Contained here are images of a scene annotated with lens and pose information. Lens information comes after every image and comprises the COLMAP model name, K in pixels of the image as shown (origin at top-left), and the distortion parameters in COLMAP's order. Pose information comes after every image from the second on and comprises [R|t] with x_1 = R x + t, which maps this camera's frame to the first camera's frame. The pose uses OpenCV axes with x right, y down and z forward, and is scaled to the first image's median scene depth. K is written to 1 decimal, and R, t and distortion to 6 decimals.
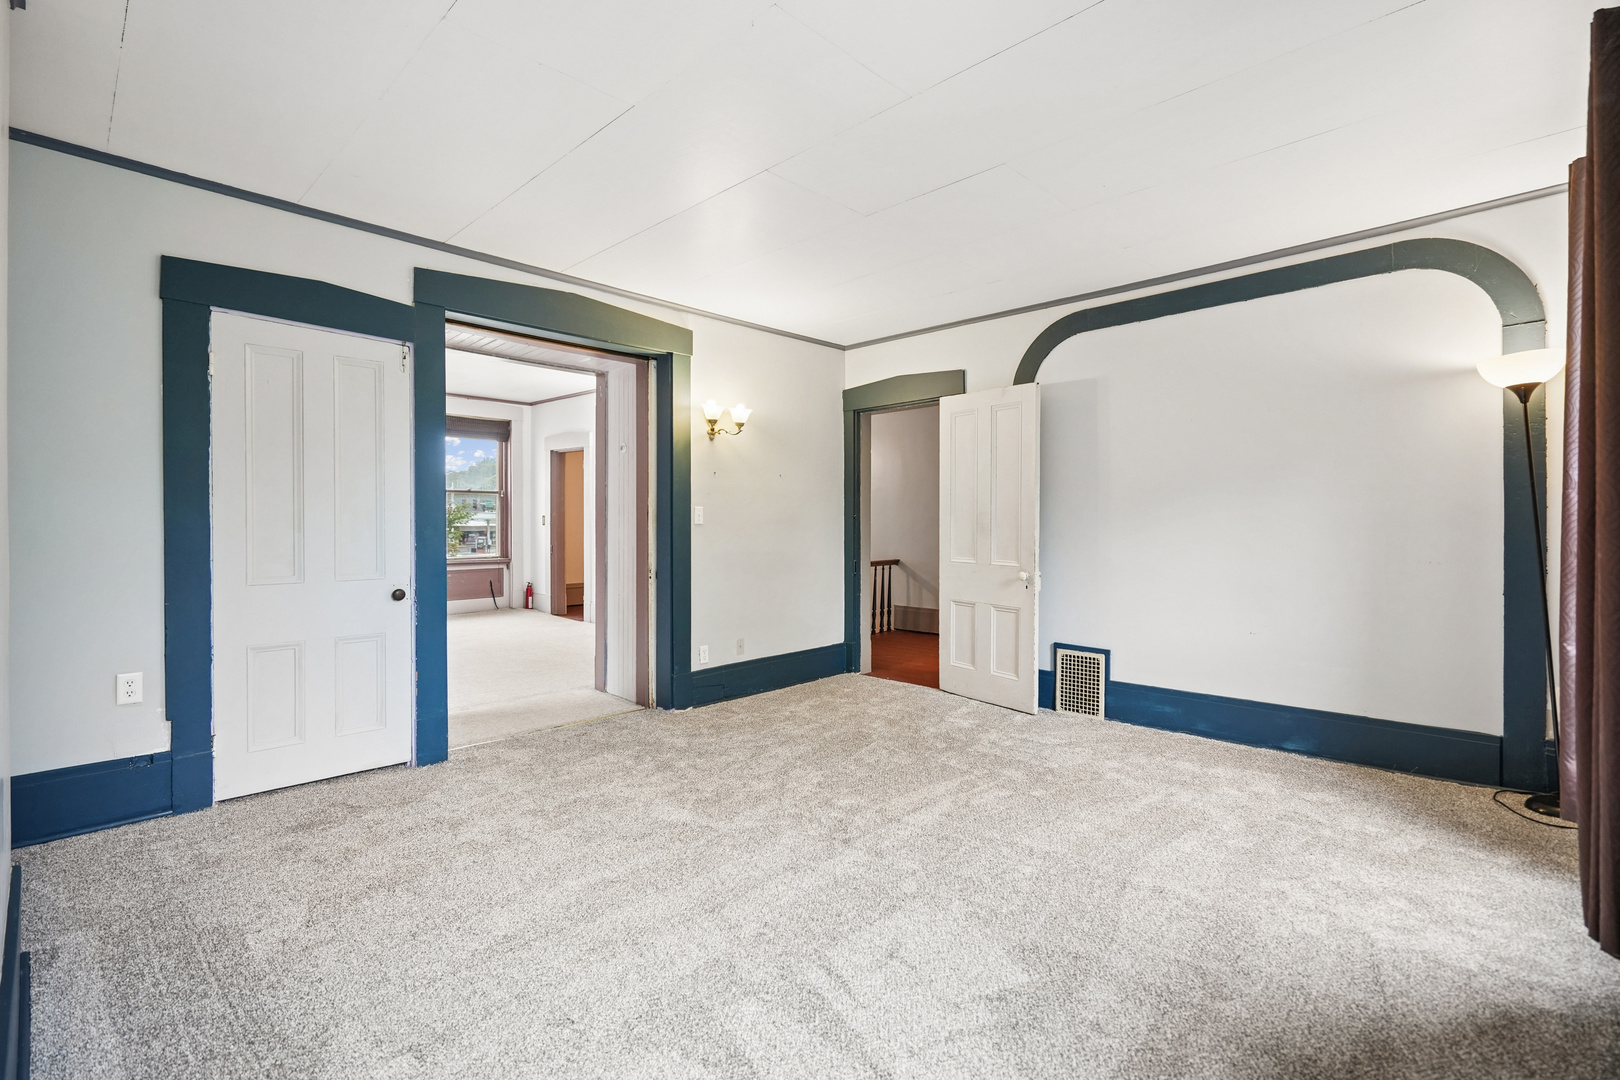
lens RADIAL K [[739.2, 0, 812.3], [0, 739.2, 530.5], [0, 0, 1]] dist [-0.011484, 0.001819]
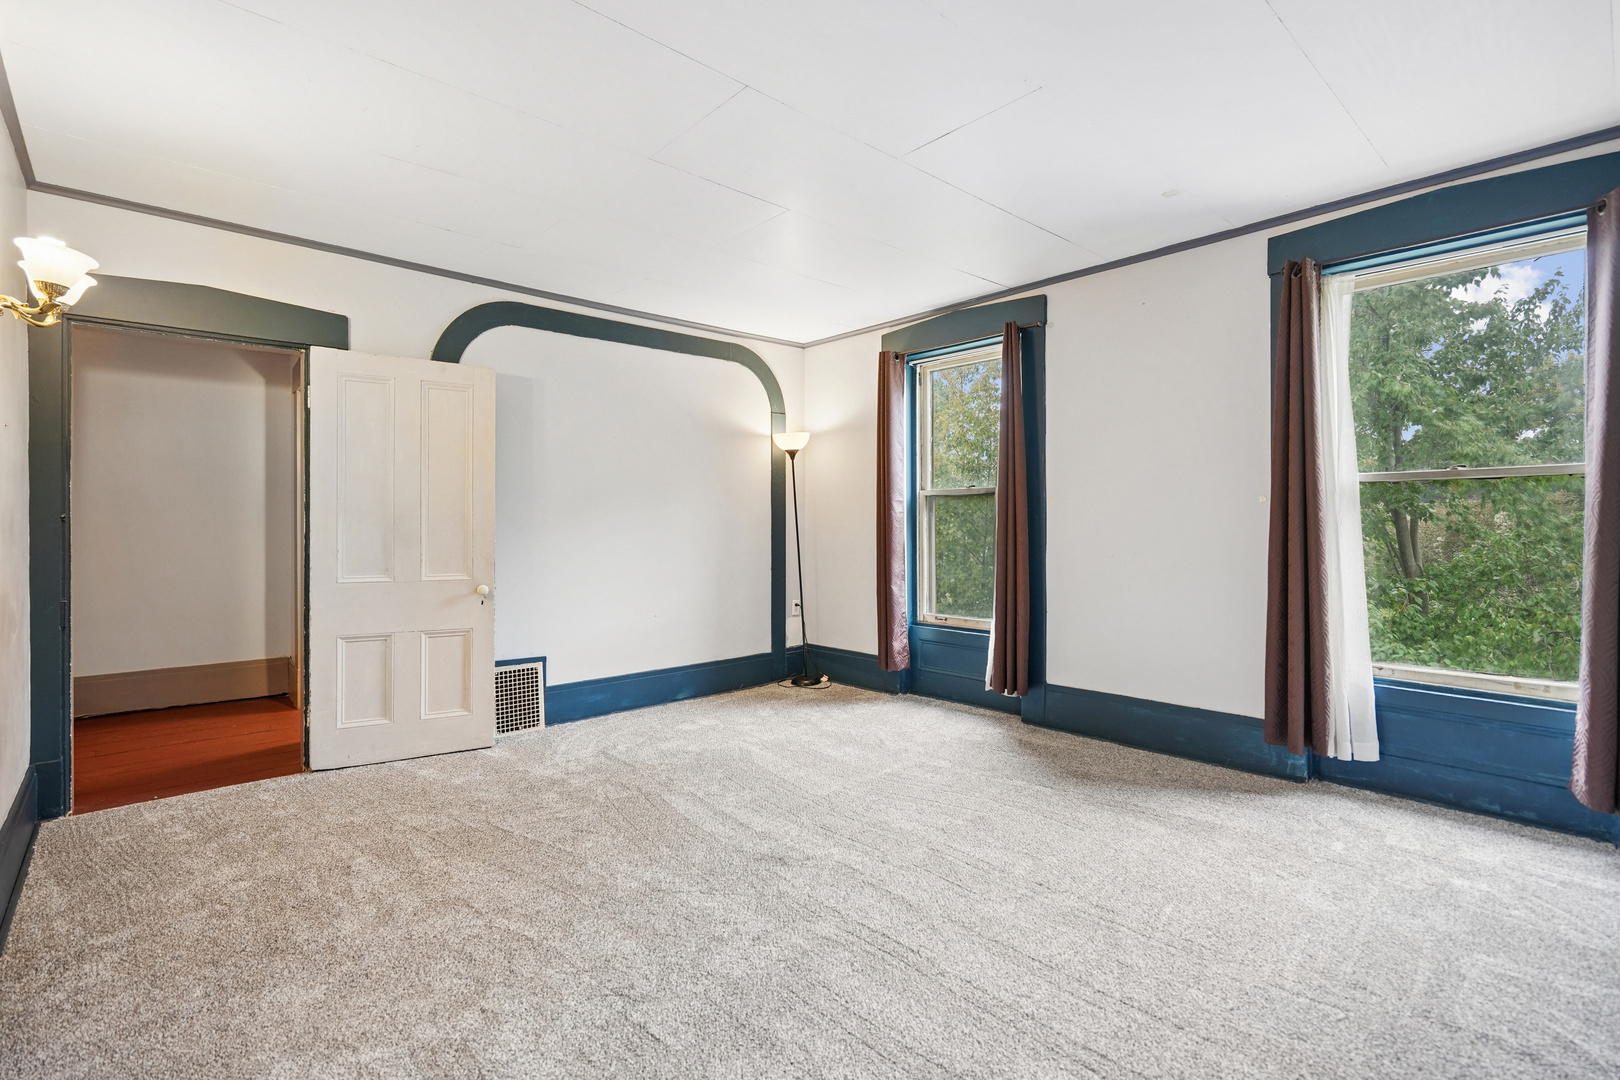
lens RADIAL K [[739.2, 0, 811.4], [0, 739.2, 536.6], [0, 0, 1]] dist [-0.011484, 0.001819]
pose [[0.062699, -0.011715, 0.997964, -0.552813], [0.012179, 0.999866, 0.010972, -0.005077], [-0.997958, 0.011467, 0.062833, 0.569086]]
